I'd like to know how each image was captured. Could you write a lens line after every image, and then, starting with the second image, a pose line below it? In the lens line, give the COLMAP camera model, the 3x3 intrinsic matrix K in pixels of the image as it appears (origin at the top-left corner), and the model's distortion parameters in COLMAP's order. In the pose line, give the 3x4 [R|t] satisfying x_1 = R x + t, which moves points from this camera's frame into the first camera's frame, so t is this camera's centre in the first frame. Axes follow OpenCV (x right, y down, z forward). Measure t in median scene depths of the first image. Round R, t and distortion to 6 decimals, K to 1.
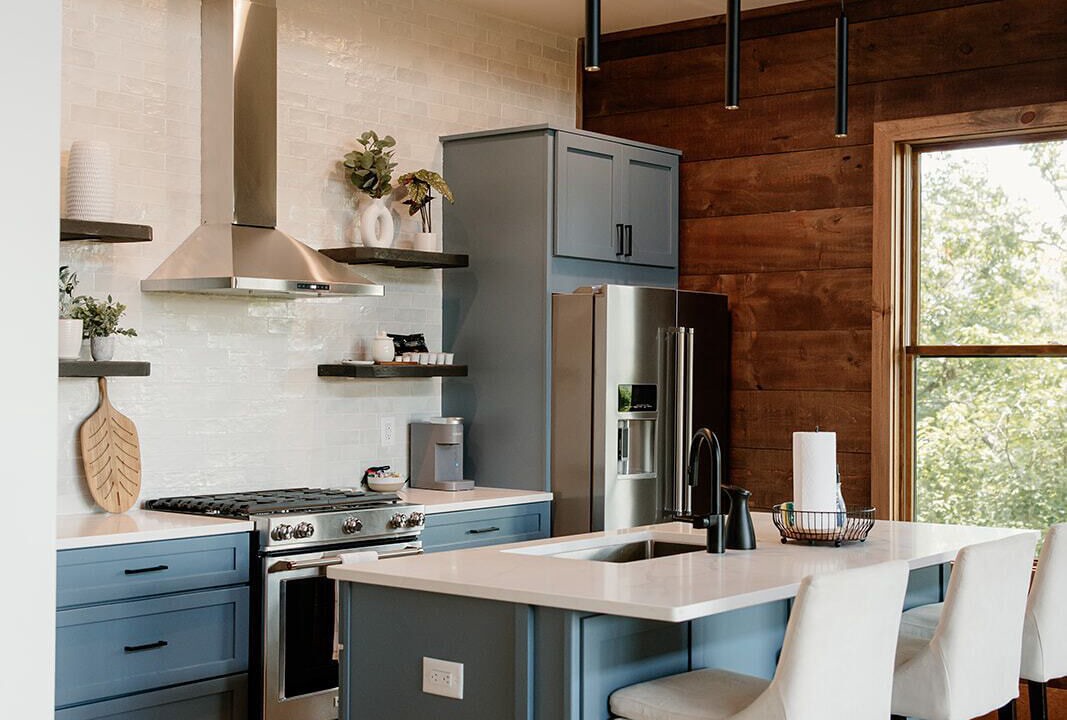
lens RADIAL K [[1536.9, 0, 533.5], [0, 1536.9, 360.0], [0, 0, 1]] dist [0.027907, 0.019248]
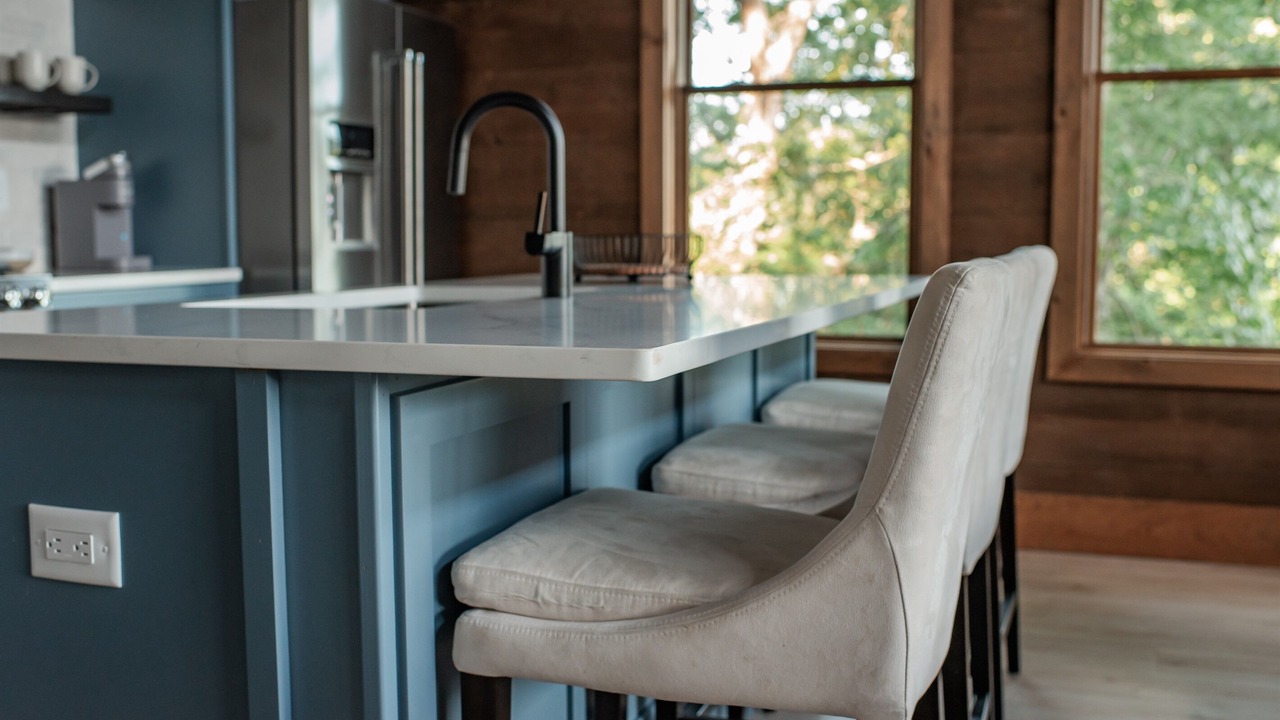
lens RADIAL K [[1343.0, 0, 640.0], [0, 1343.0, 360.0], [0, 0, 1]] dist [-0.128581, 0.005716]
pose [[0.944470, -0.038741, 0.326307, -0.016317], [0.006149, 0.994936, 0.100326, 0.073687], [-0.328541, -0.092748, 0.939925, 0.378109]]
